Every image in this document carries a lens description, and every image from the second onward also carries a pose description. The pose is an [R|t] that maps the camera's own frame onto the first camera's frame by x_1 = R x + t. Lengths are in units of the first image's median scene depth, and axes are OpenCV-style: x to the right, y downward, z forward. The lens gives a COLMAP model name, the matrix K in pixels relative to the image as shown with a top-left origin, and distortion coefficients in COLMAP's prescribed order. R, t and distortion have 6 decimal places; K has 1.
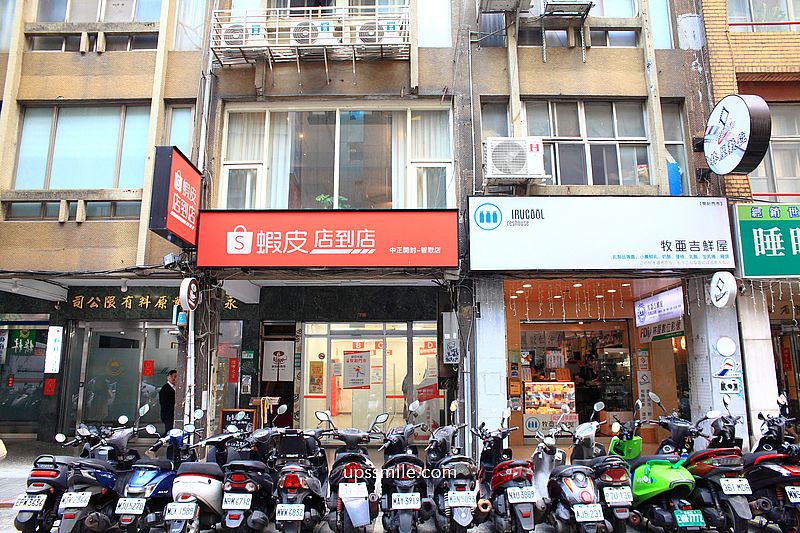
lens RADIAL K [[576.8, 0, 400.0], [0, 576.8, 266.5], [0, 0, 1]] dist [-0.119896, 0.100865]
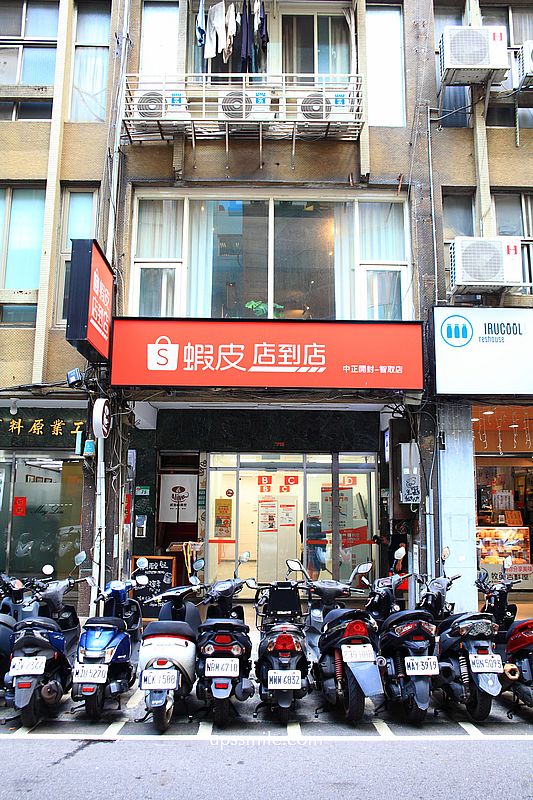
lens RADIAL K [[686.9, 0, 266.5], [0, 686.9, 400.0], [0, 0, 1]] dist [-0.098899, 0.113870]
pose [[0.999778, 0.013360, 0.016287, -0.134713], [-0.013686, 0.999704, 0.020097, -0.001172], [-0.016013, -0.020316, 0.999665, -0.001524]]
